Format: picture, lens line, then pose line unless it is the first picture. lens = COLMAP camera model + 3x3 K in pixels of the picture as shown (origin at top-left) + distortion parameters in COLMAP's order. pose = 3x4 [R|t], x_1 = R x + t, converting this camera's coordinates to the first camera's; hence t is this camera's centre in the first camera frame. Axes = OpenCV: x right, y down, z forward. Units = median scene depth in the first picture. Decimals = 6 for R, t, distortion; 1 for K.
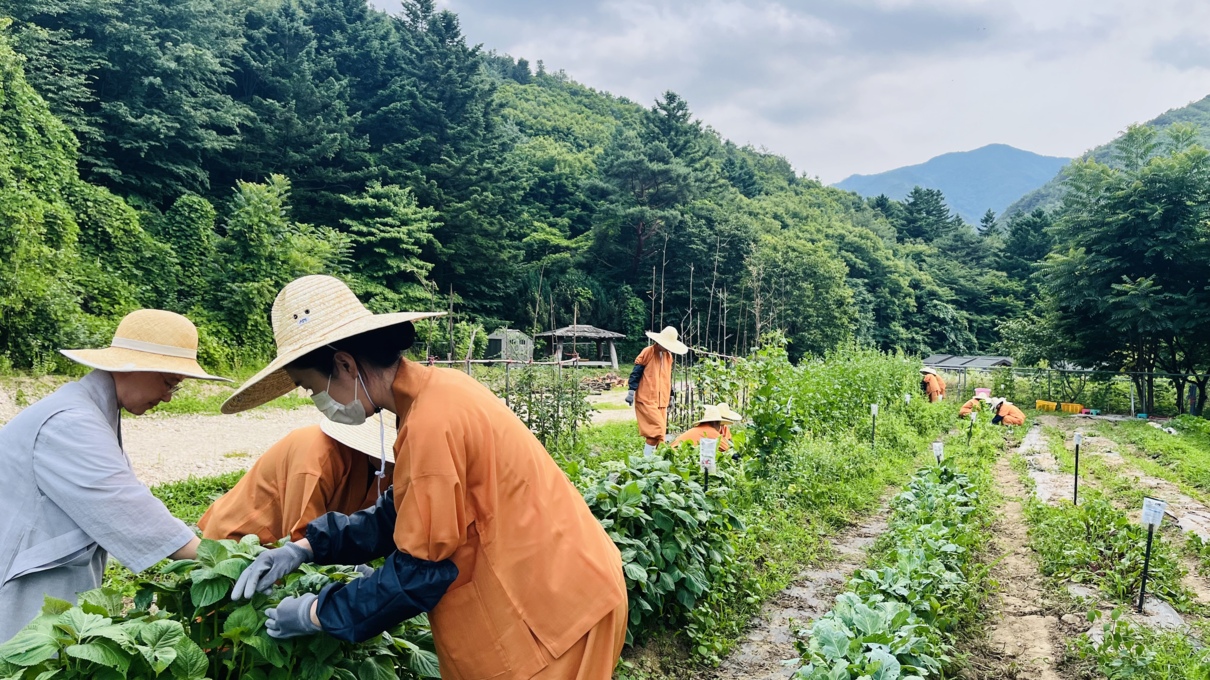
lens RADIAL K [[916.6, 0, 609.6], [0, 916.6, 336.0], [0, 0, 1]] dist [0.048392, -0.030730]
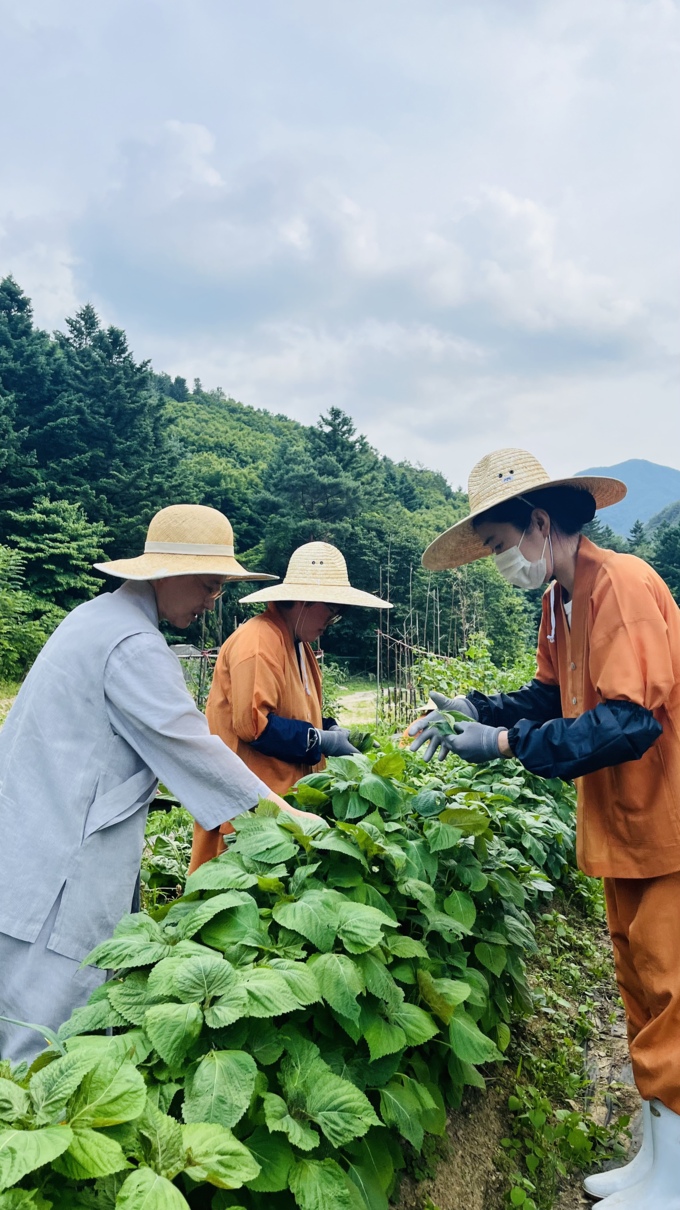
lens RADIAL K [[916.6, 0, 345.4], [0, 916.6, 606.1], [0, 0, 1]] dist [0.048392, -0.030730]
pose [[0.996214, -0.020694, 0.084436, -0.016513], [0.024844, 0.998519, -0.048396, 0.003447], [-0.083309, 0.050311, 0.995253, 0.000201]]
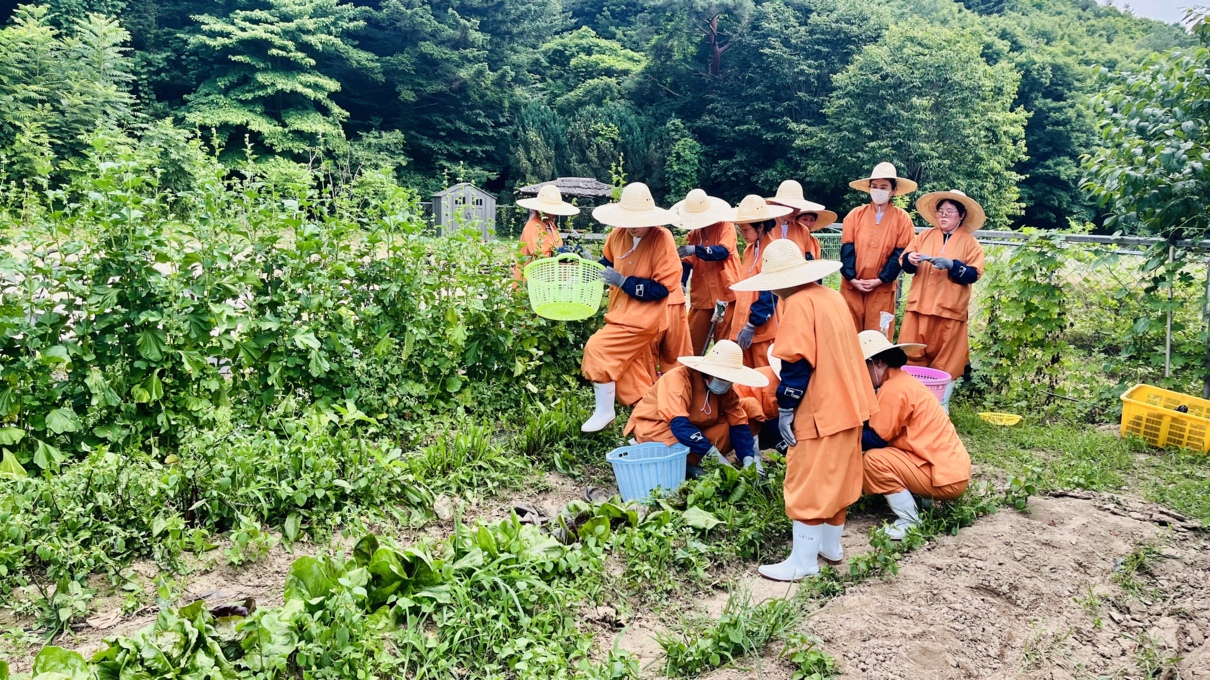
lens RADIAL K [[916.6, 0, 600.8], [0, 916.6, 336.9], [0, 0, 1]] dist [0.048392, -0.030730]
pose [[0.953612, 0.049738, -0.296903, 0.185963], [-0.010205, 0.991031, 0.133241, 0.013939], [0.300867, -0.124030, 0.945566, 0.351227]]
